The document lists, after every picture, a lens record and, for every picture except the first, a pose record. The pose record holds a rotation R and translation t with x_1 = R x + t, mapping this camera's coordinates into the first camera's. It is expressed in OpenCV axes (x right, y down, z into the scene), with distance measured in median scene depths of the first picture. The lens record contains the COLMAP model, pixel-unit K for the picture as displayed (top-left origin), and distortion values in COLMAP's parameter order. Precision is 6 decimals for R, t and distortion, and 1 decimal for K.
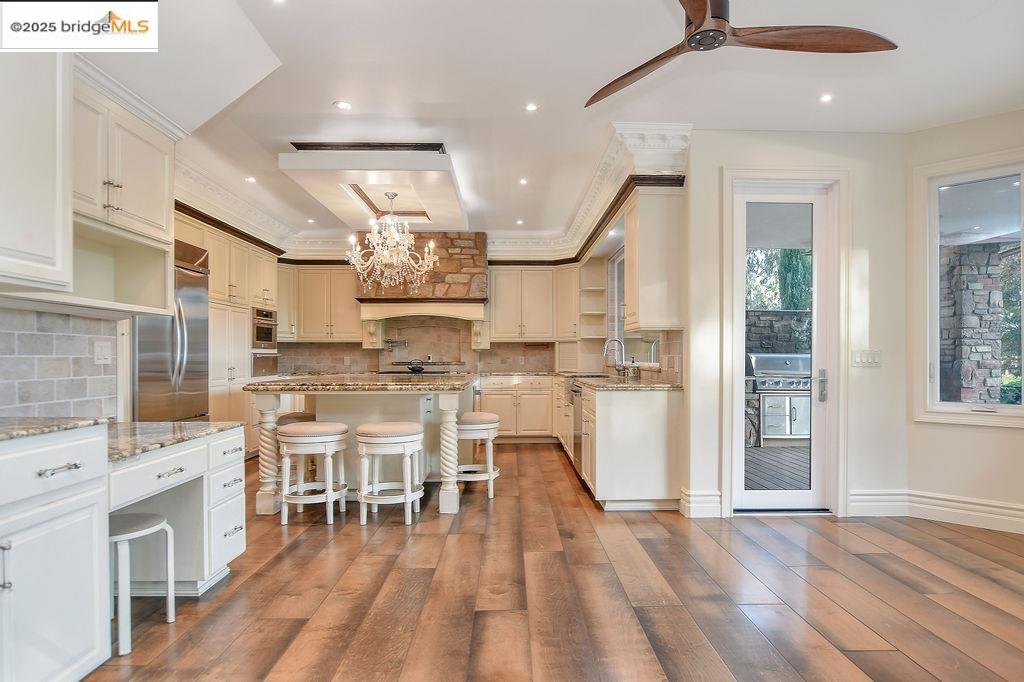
lens RADIAL K [[565.5, 0, 525.9], [0, 565.5, 361.8], [0, 0, 1]] dist [-0.023815, 0.000544]
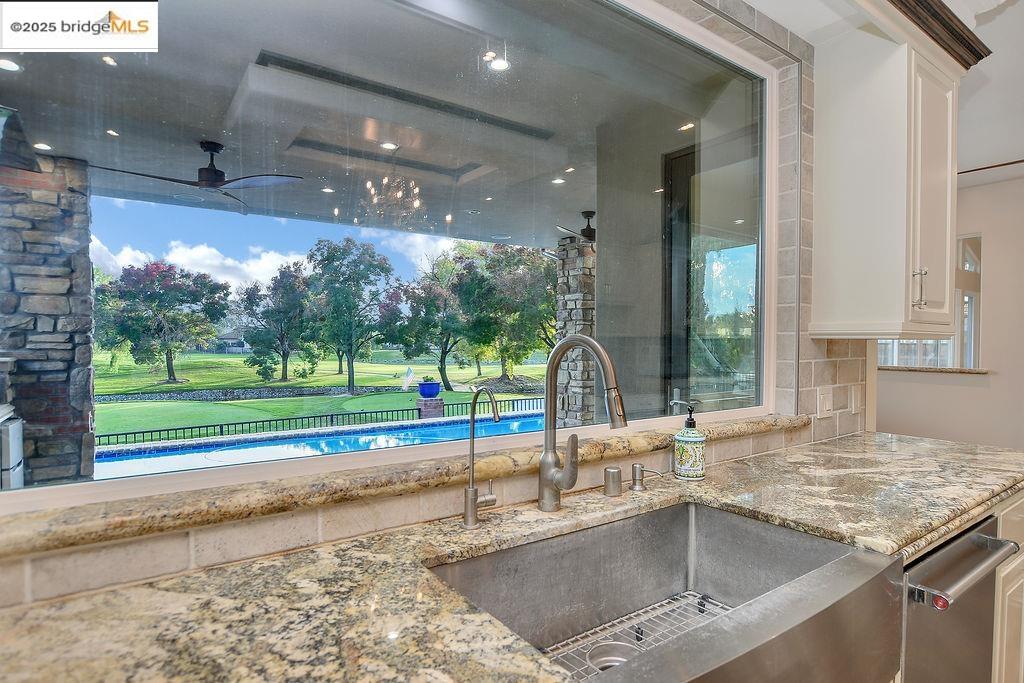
lens RADIAL K [[560.9, 0, 527.1], [0, 560.9, 353.5], [0, 0, 1]] dist [-0.027617, 0.007935]
pose [[-0.563368, -0.020411, 0.825954, -0.001813], [0.002881, 0.999640, 0.026668, -0.033161], [-0.826201, 0.017403, -0.563107, 0.933129]]
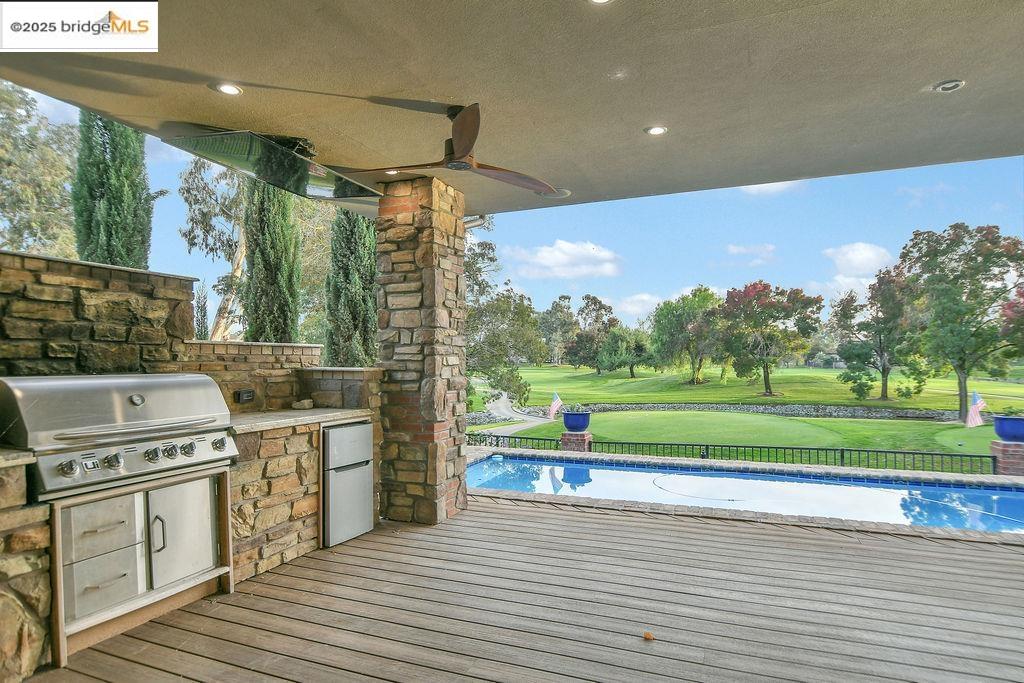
lens RADIAL K [[560.9, 0, 527.1], [0, 560.9, 353.5], [0, 0, 1]] dist [-0.027617, 0.007935]
pose [[0.397998, 0.003051, 0.917381, 0.241384], [0.013479, 0.999867, -0.009173, -0.023616], [-0.917287, 0.016016, 0.397904, 0.644881]]
